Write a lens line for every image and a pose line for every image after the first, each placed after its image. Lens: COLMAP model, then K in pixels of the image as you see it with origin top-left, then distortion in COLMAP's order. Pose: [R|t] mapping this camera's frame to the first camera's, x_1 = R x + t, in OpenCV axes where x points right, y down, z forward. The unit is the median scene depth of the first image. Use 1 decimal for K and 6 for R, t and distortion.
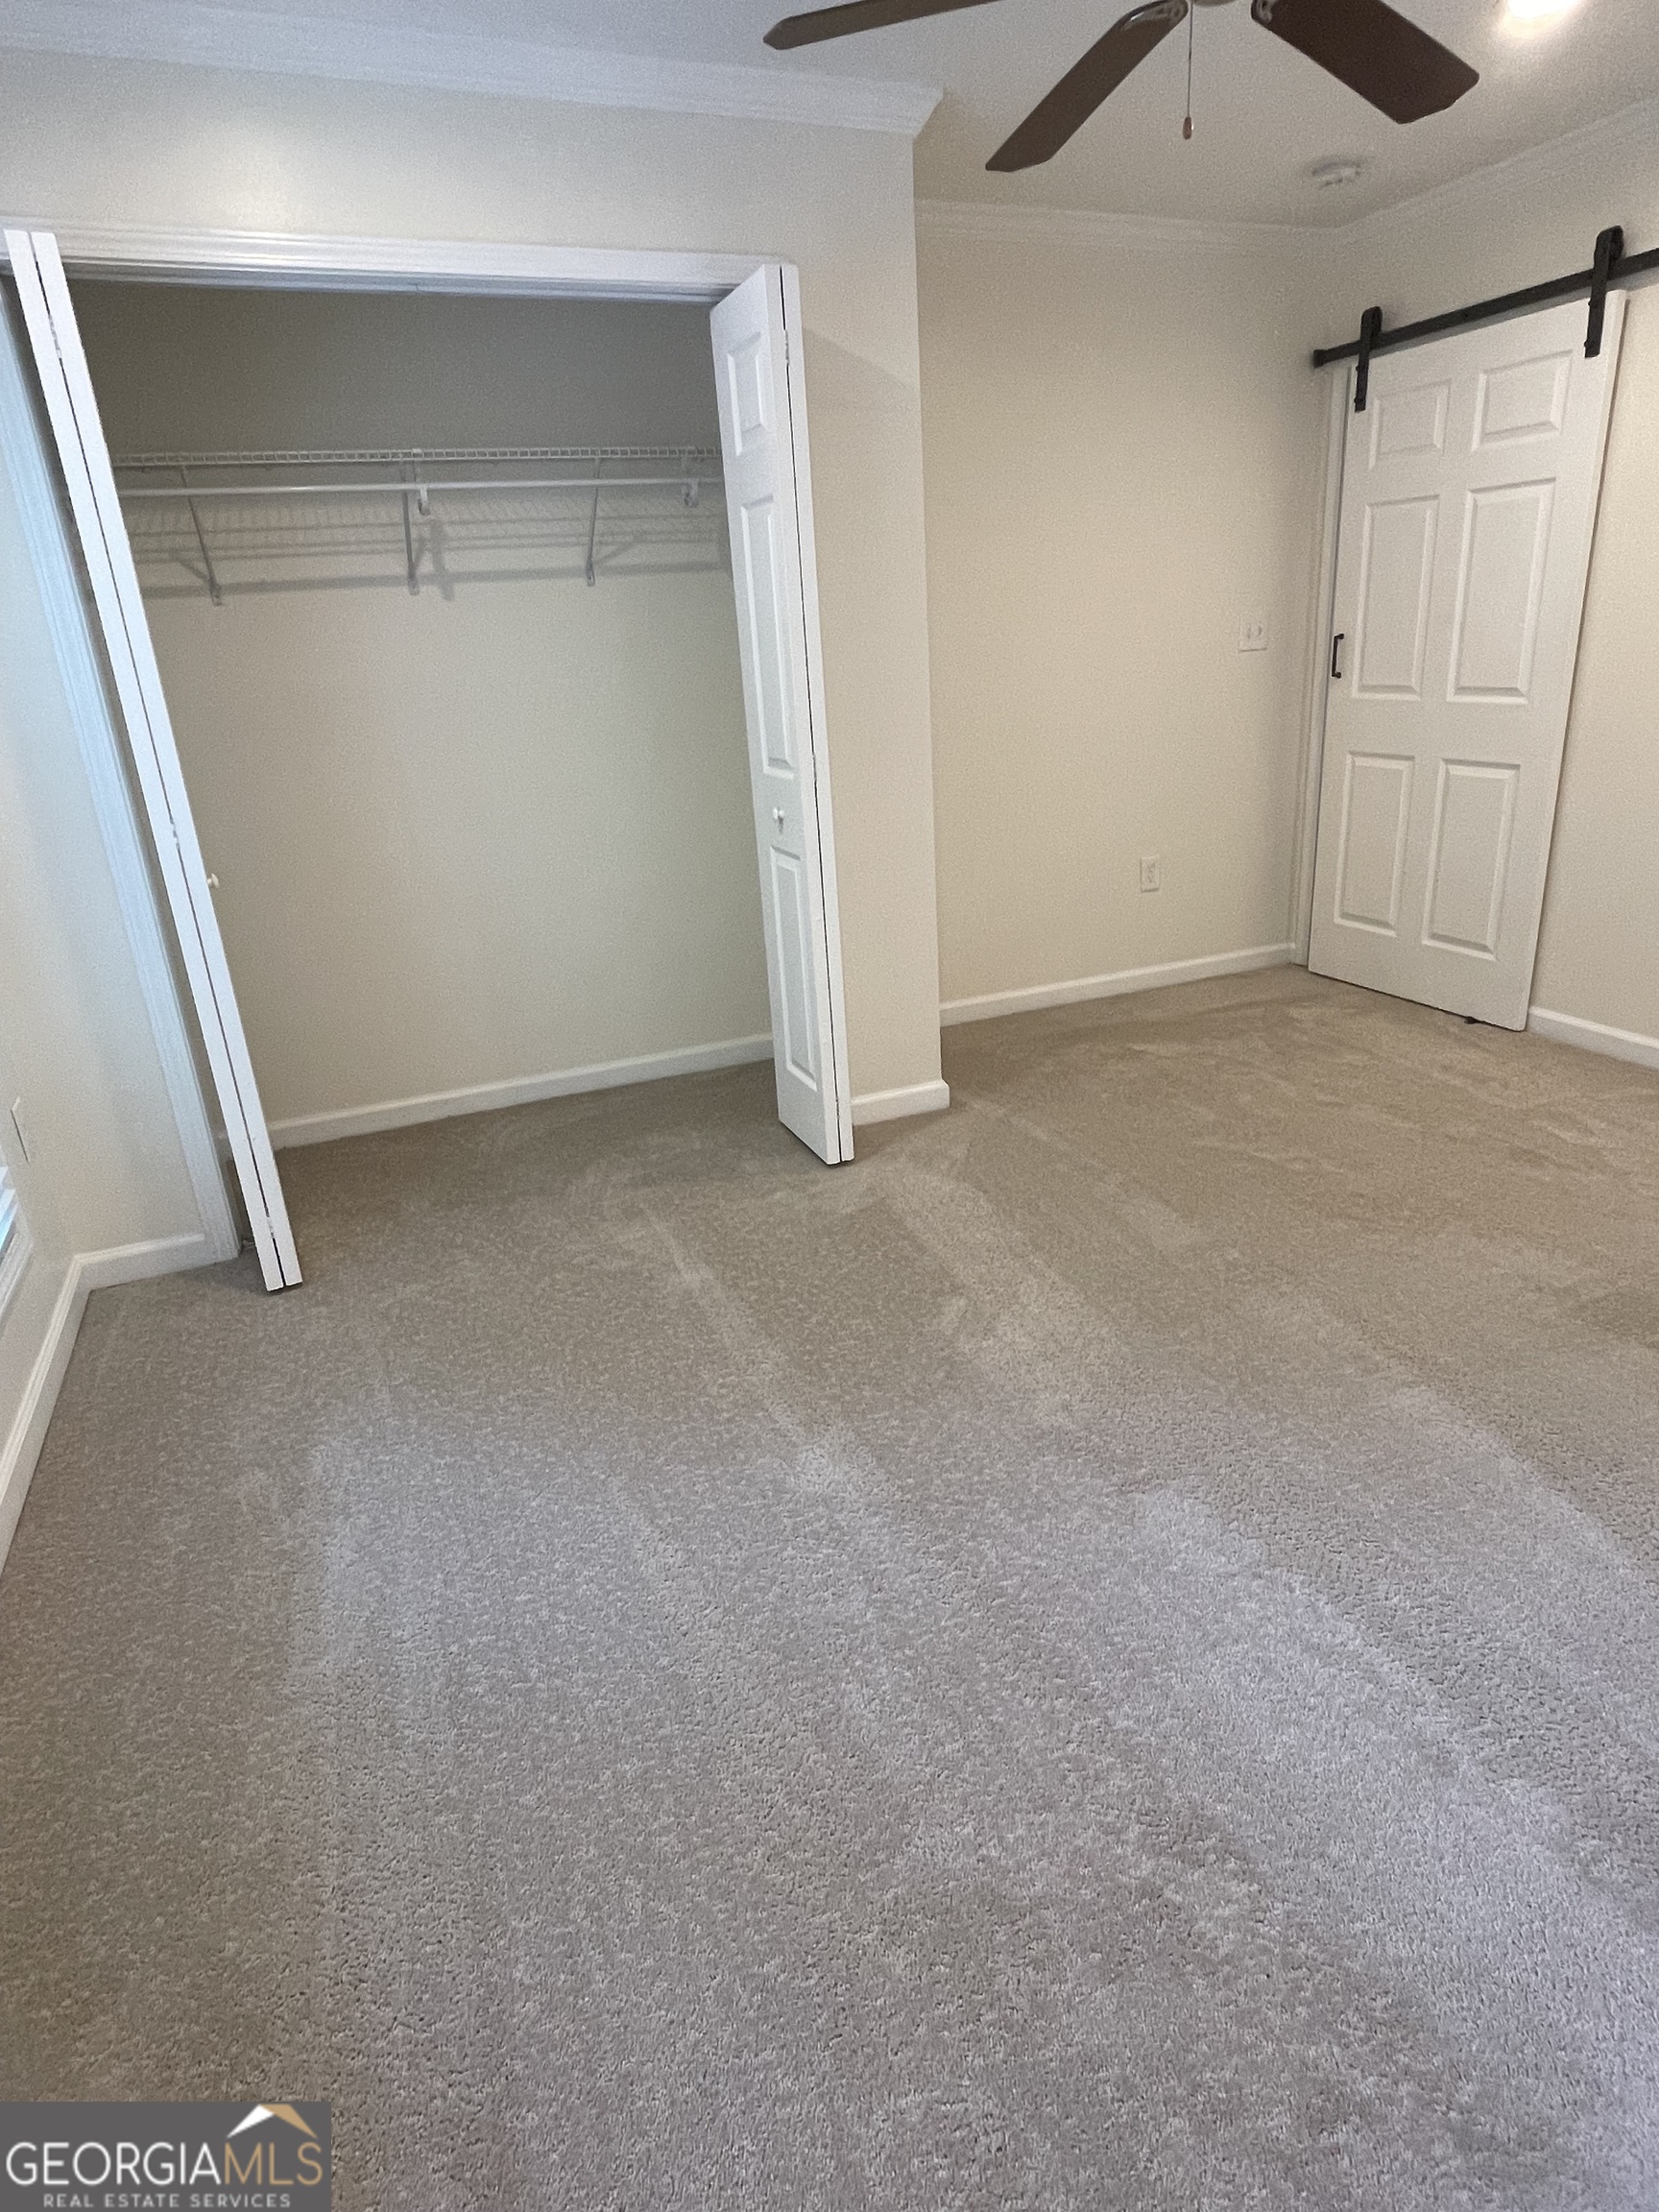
lens RADIAL K [[1222.5, 0, 829.5], [0, 1222.5, 1106.0], [0, 0, 1]] dist [-0.016670, 0.016993]
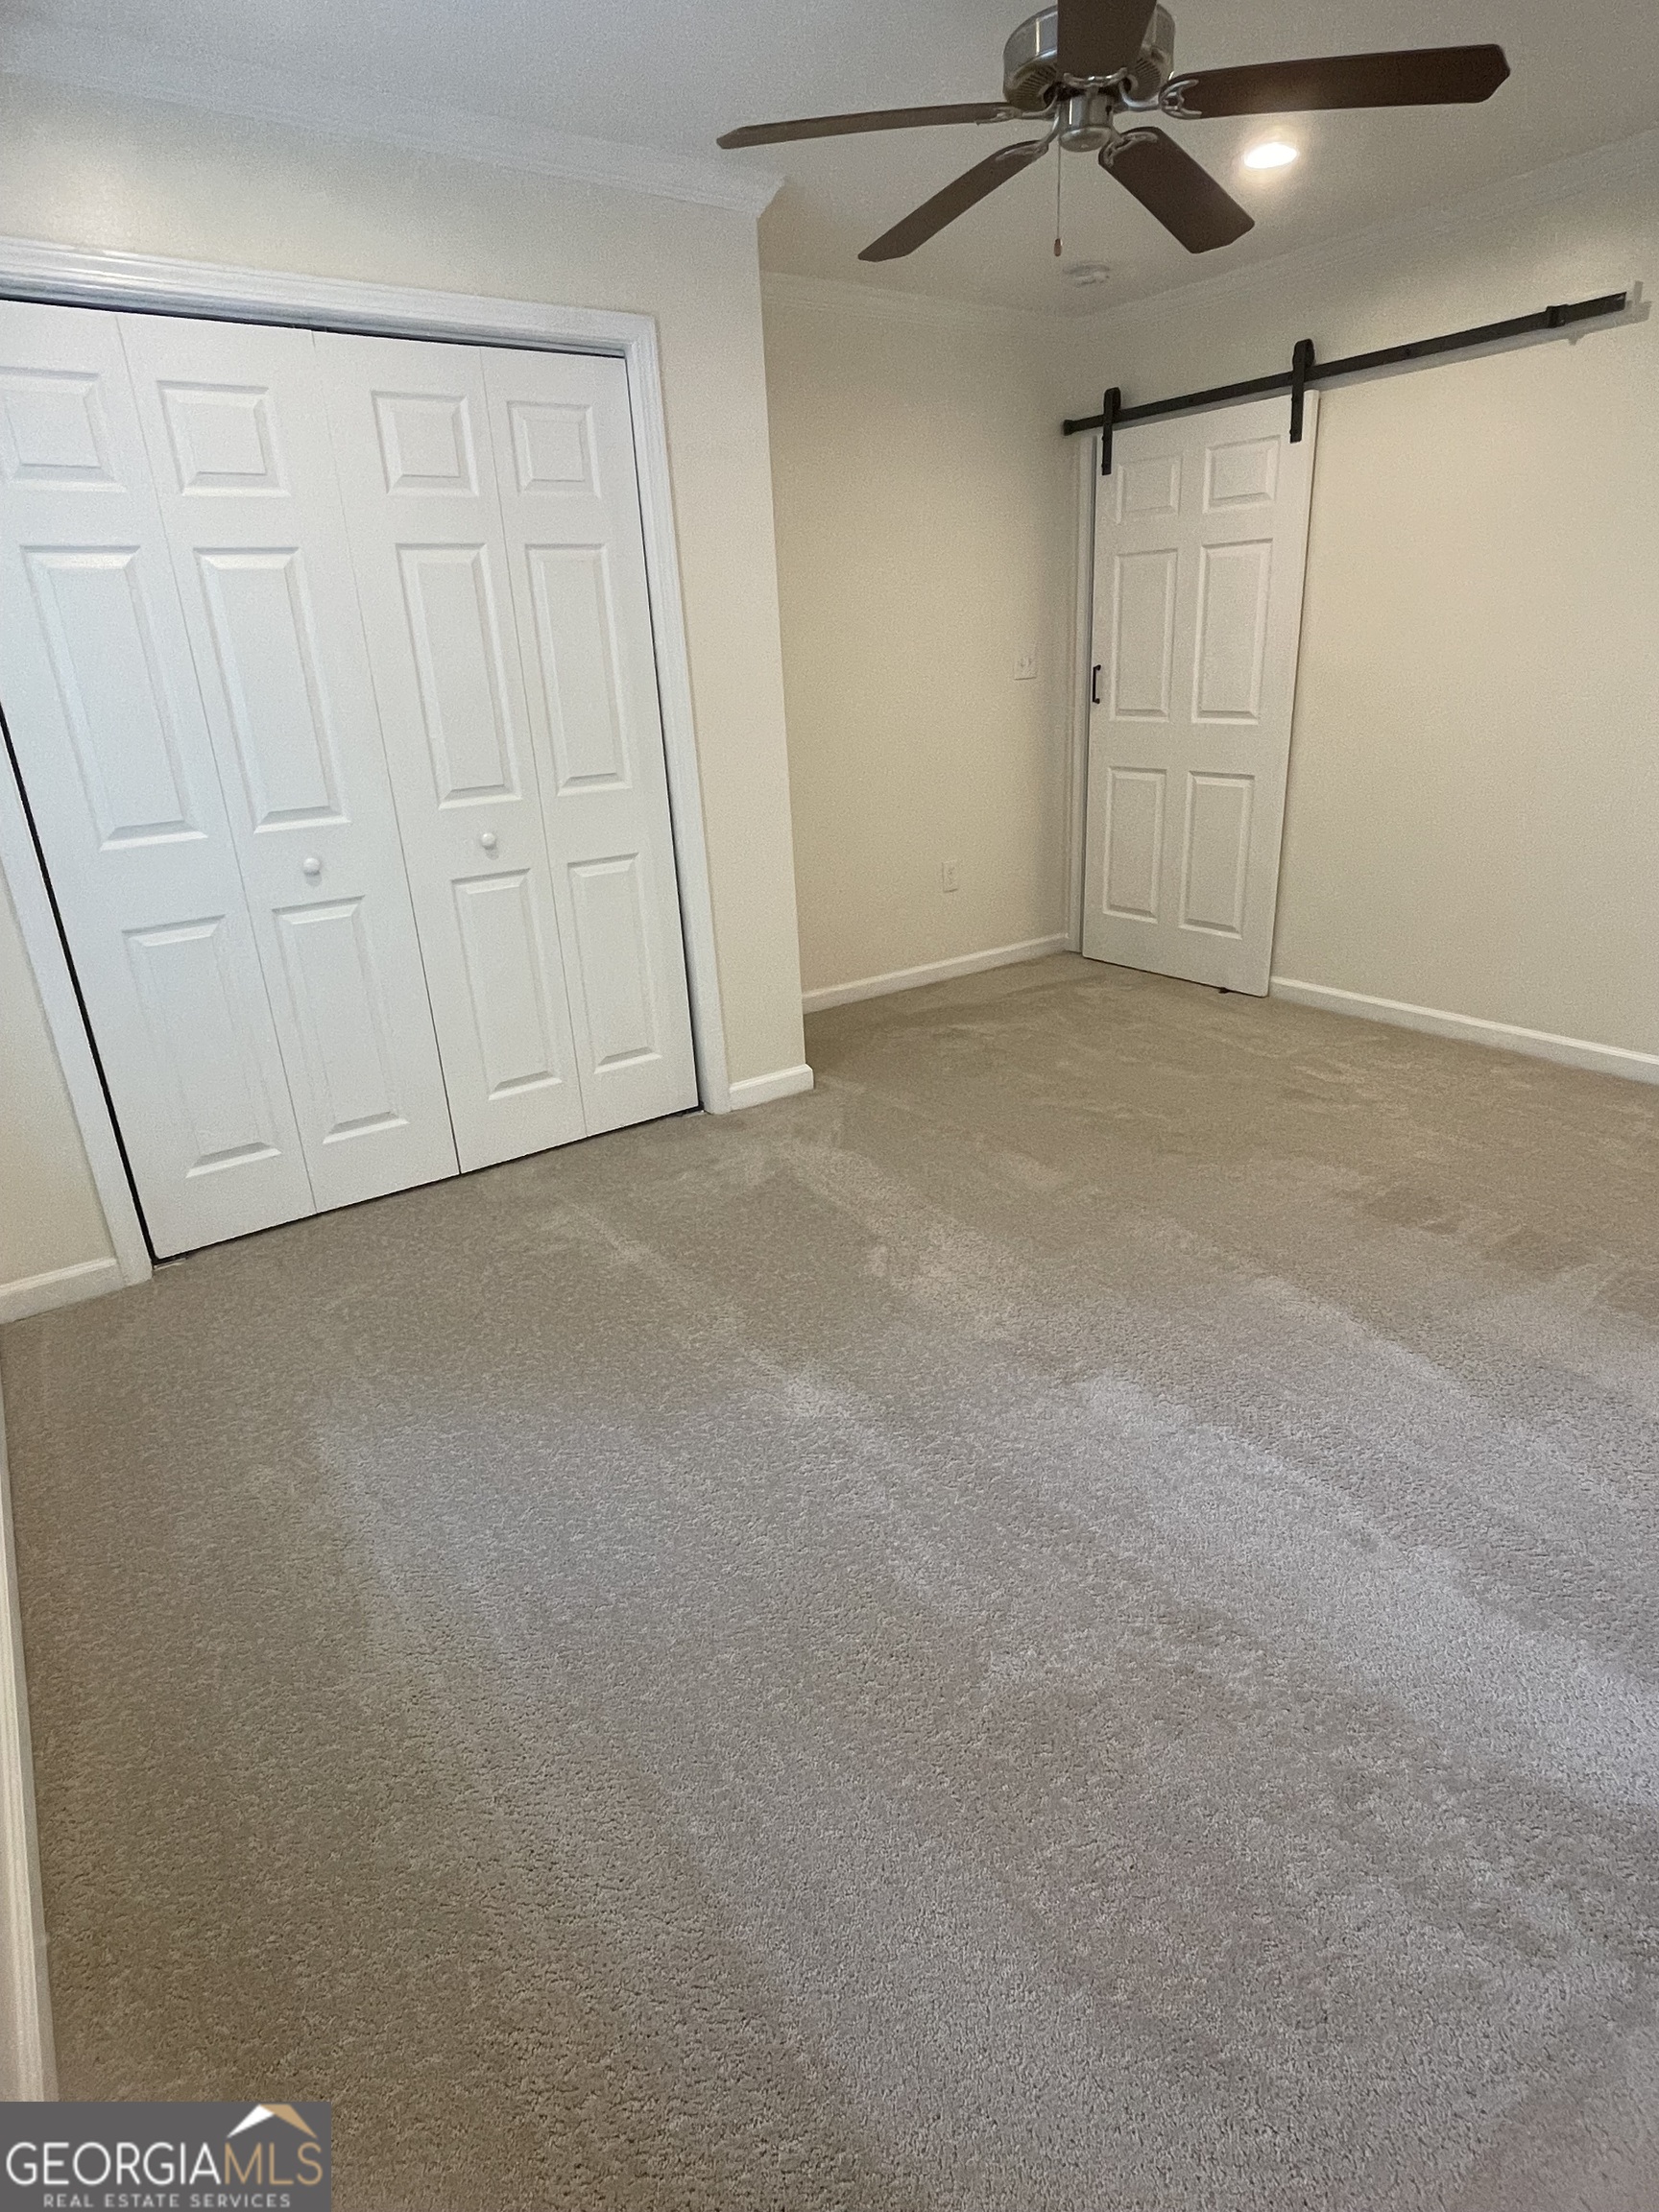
lens RADIAL K [[1161.0, 0, 829.5], [0, 1161.0, 1106.0], [0, 0, 1]] dist [0.000301, -0.000390]
pose [[0.975843, -0.067471, 0.207794, -0.134492], [0.068179, 0.997666, 0.003758, 0.017201], [-0.207563, 0.010500, 0.978165, -0.042907]]
